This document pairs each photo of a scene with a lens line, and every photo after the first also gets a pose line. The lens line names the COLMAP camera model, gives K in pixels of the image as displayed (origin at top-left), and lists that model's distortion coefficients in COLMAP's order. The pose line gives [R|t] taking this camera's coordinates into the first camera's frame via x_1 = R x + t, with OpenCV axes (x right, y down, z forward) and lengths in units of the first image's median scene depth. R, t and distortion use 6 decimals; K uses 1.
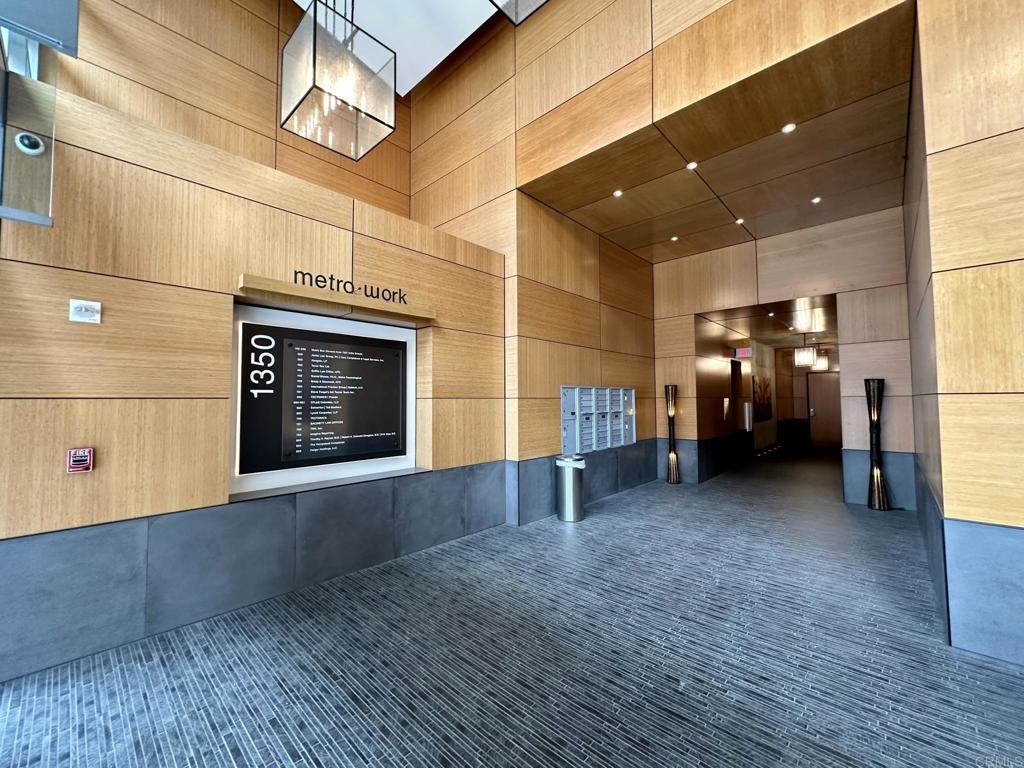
lens RADIAL K [[407.9, 0, 511.5], [0, 407.9, 382.7], [0, 0, 1]] dist [-0.001441, -0.000096]
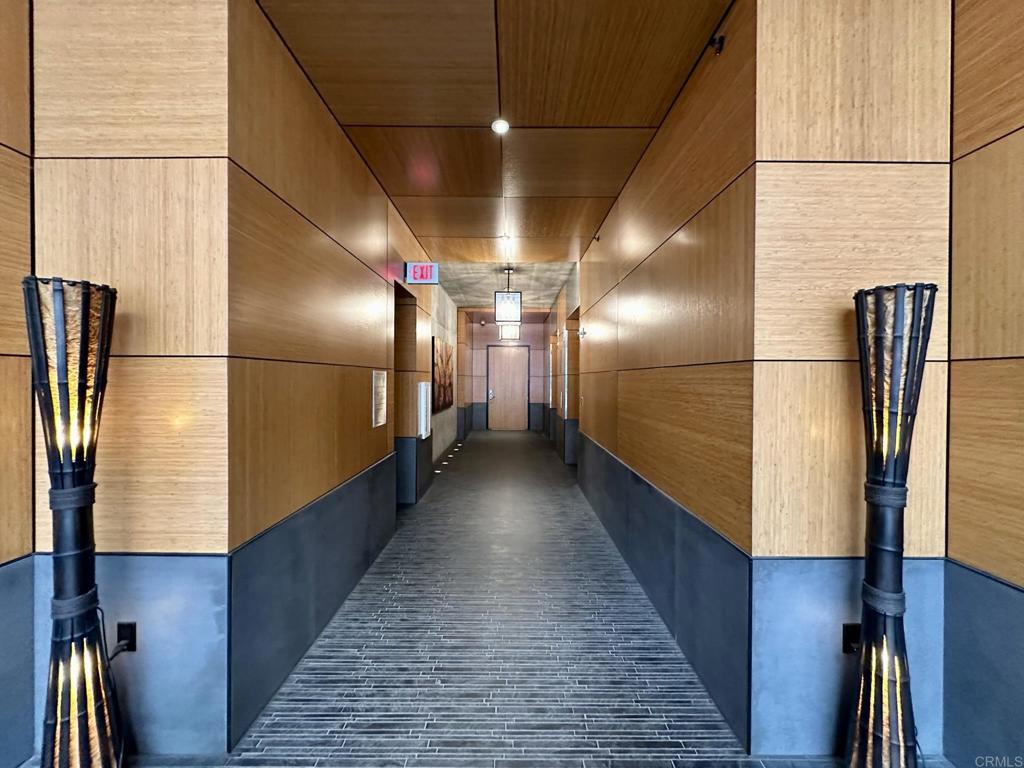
lens RADIAL K [[407.9, 0, 511.5], [0, 407.9, 382.7], [0, 0, 1]] dist [-0.001441, -0.000096]
pose [[0.731867, 0.003579, 0.681439, 0.710953], [-0.038427, 0.998612, 0.036026, 0.061854], [-0.680364, -0.052552, 0.730988, 1.265929]]
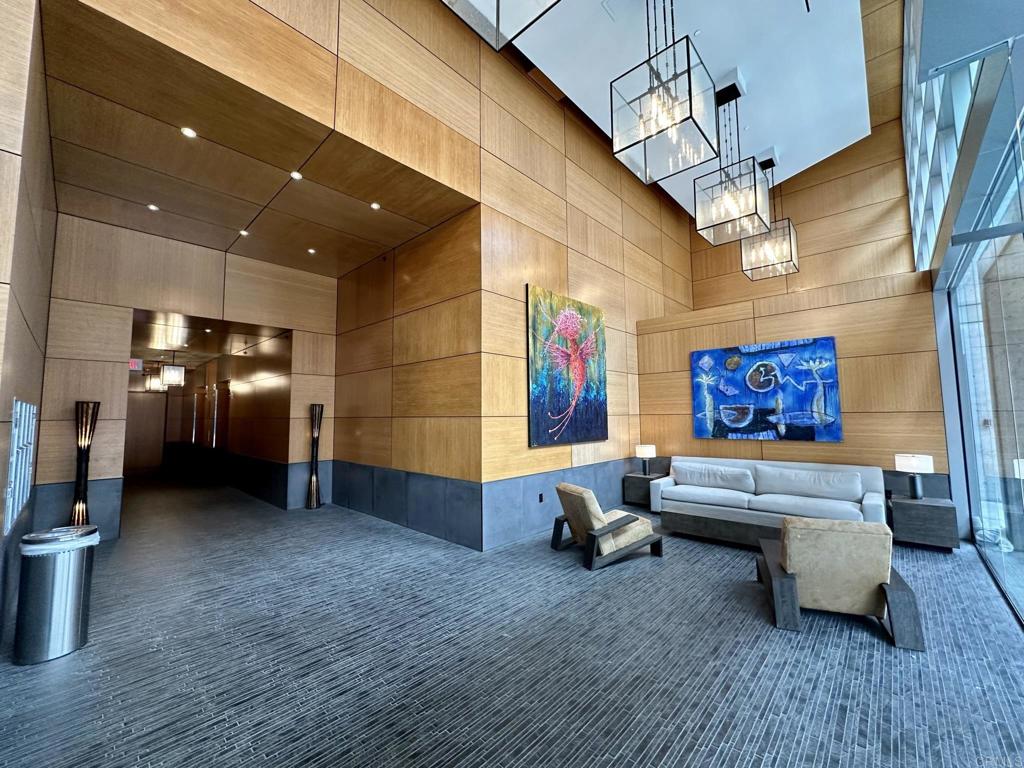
lens RADIAL K [[407.9, 0, 511.5], [0, 407.9, 382.7], [0, 0, 1]] dist [-0.001441, -0.000096]
pose [[0.005190, 0.085970, 0.996284, -0.491675], [-0.033323, 0.995759, -0.085751, 0.016354], [-0.999431, -0.032754, 0.008033, 0.502661]]
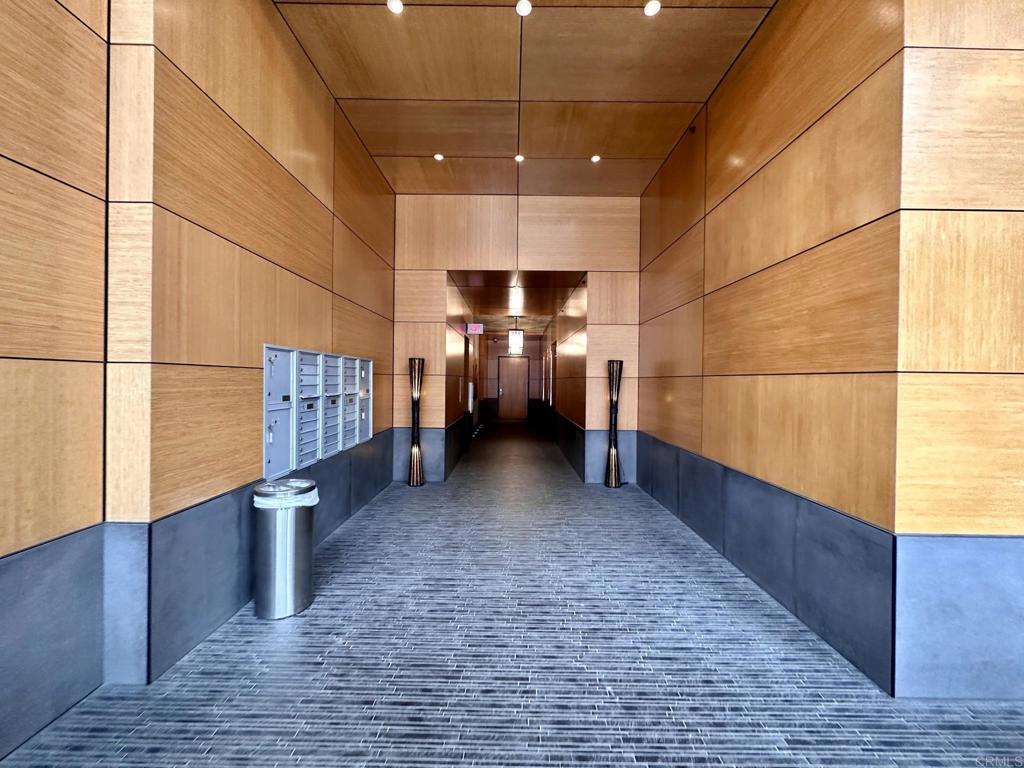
lens RADIAL K [[409.1, 0, 510.9], [0, 409.1, 381.9], [0, 0, 1]] dist [-0.000650, -0.000007]
pose [[0.735495, 0.012594, 0.677413, 0.004727], [-0.045403, 0.998496, 0.030732, 0.032342], [-0.676007, -0.053359, 0.734961, 0.546980]]
